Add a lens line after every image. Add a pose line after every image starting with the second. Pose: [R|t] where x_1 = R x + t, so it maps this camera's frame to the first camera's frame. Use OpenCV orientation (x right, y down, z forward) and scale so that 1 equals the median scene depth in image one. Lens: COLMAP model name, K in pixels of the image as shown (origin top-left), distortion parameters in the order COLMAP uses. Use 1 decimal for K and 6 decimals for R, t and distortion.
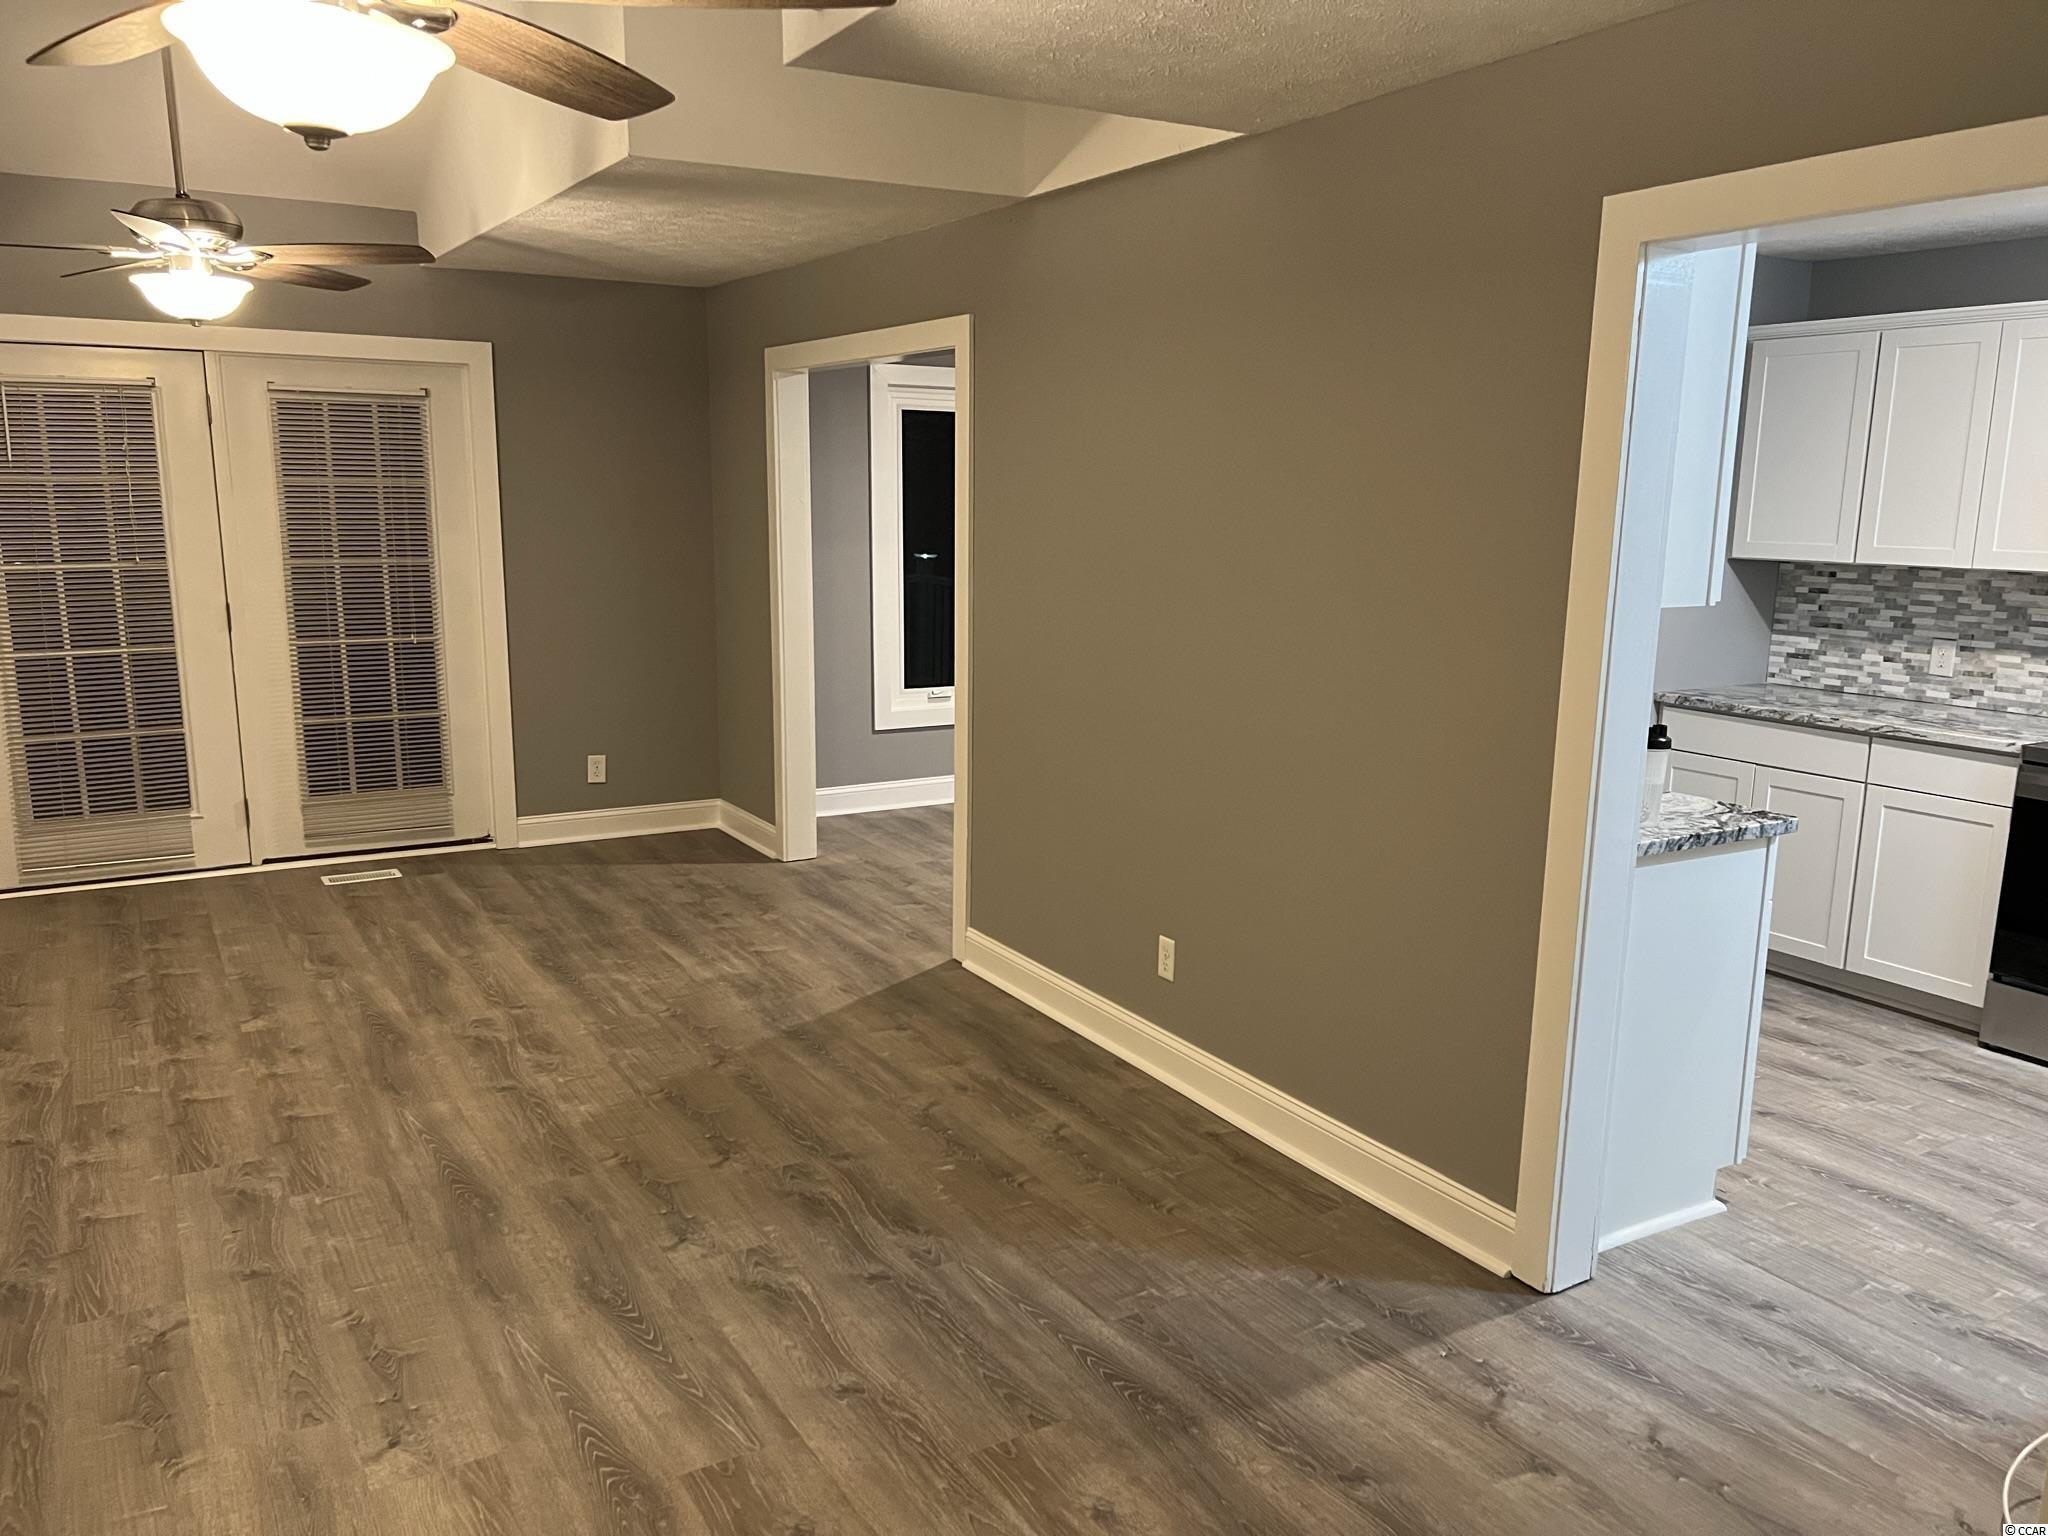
lens RADIAL K [[1526.7, 0, 1024.0], [0, 1526.7, 768.0], [0, 0, 1]] dist [0.027116, -0.003047]
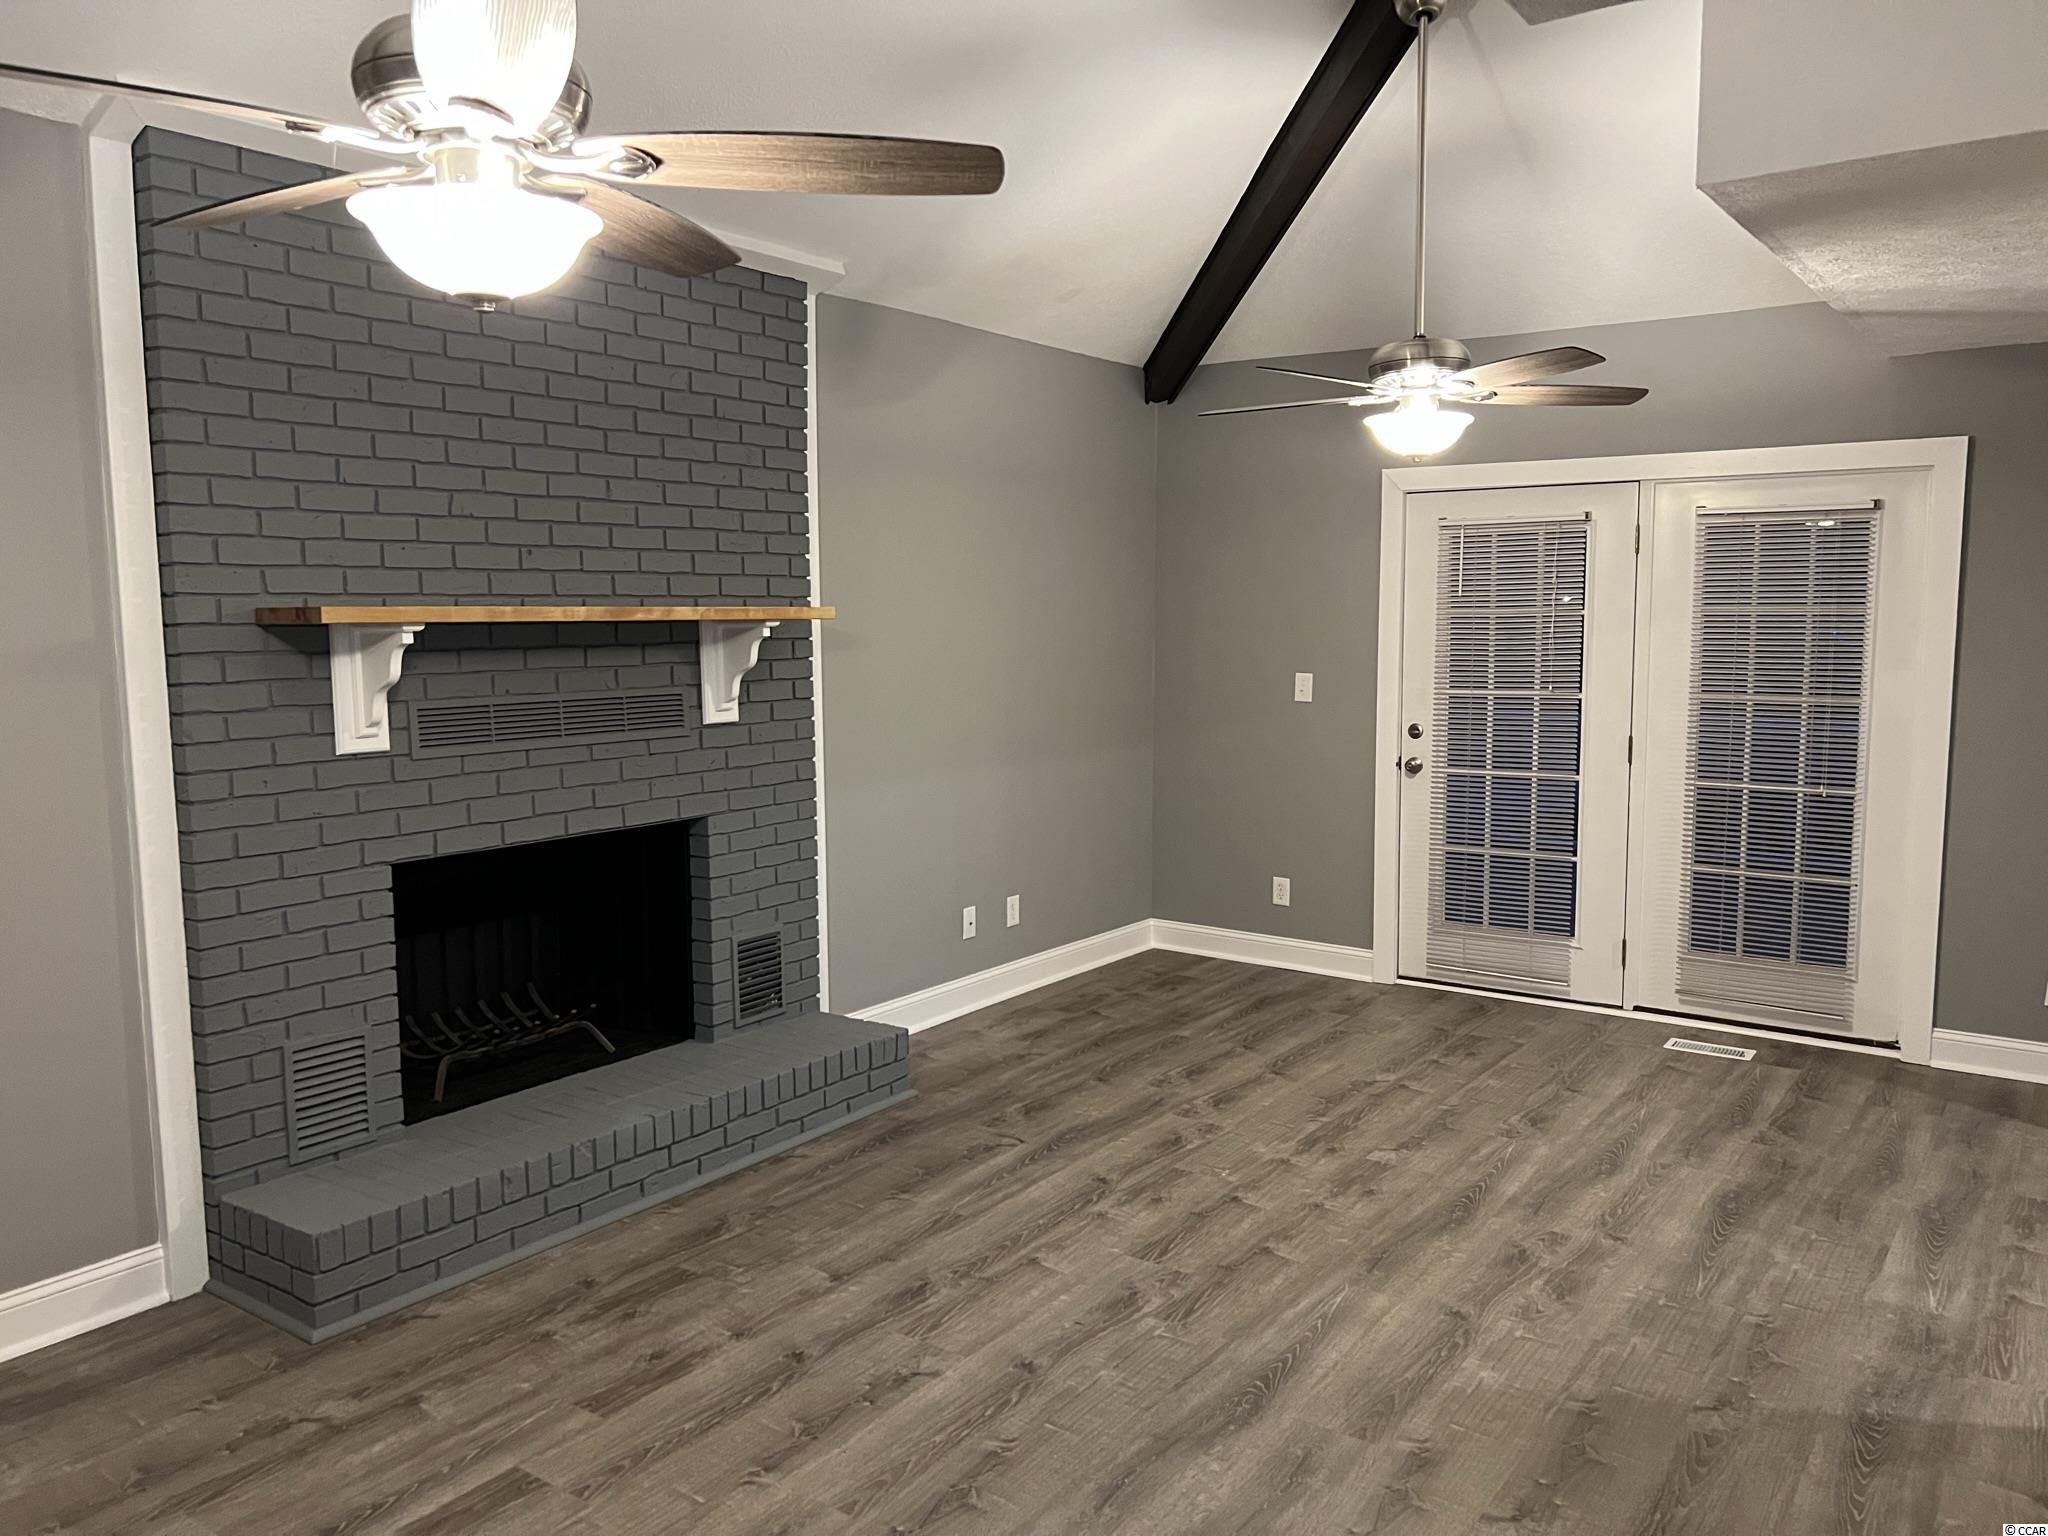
lens RADIAL K [[1526.7, 0, 1024.0], [0, 1526.7, 768.0], [0, 0, 1]] dist [0.027116, -0.003047]
pose [[0.420815, 0.083886, -0.903260, 0.240437], [-0.160403, 0.986907, 0.016926, -0.051677], [0.892853, 0.137763, 0.428760, 0.302465]]
